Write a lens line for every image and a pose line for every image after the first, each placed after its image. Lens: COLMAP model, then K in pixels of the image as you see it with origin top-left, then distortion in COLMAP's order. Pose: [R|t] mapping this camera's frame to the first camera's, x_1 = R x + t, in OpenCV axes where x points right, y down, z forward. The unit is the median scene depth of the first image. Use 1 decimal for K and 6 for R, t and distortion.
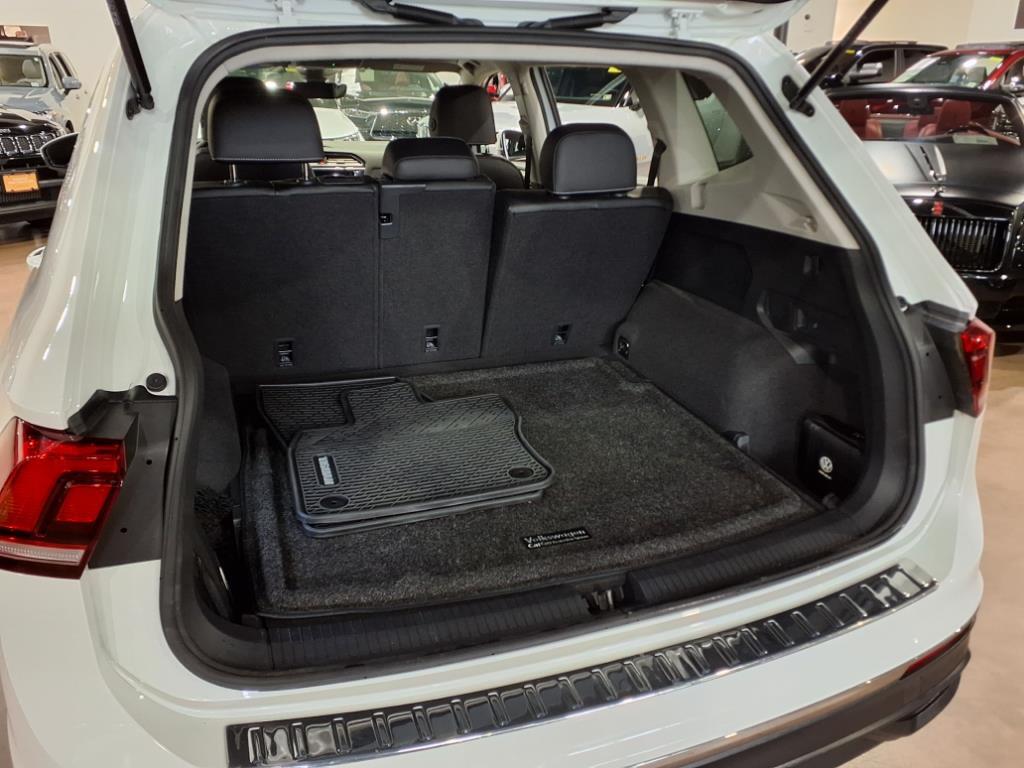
lens RADIAL K [[830.1, 0, 516.7], [0, 830.1, 386.0], [0, 0, 1]] dist [0.015924, 0.009643]
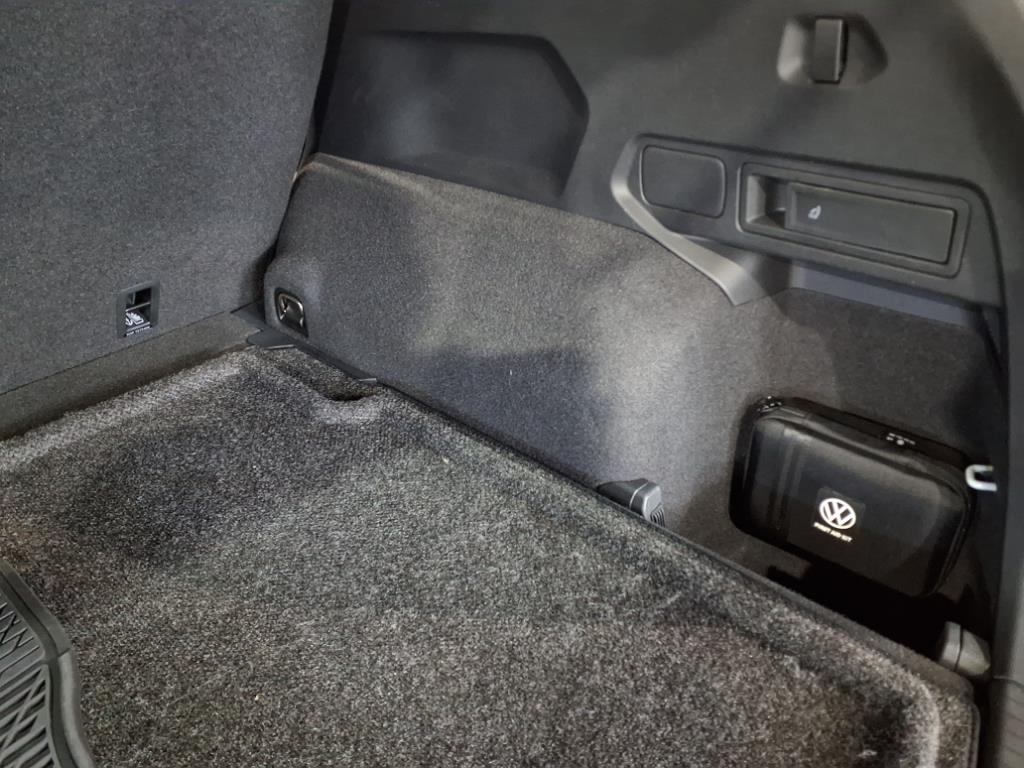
lens RADIAL K [[850.6, 0, 512.0], [0, 850.6, 384.0], [0, 0, 1]] dist [0.103574, 0.000979]
pose [[0.880921, -0.252591, 0.400220, 0.042448], [0.190871, 0.963455, 0.187942, -0.089960], [-0.433067, -0.089172, 0.896940, 0.620694]]
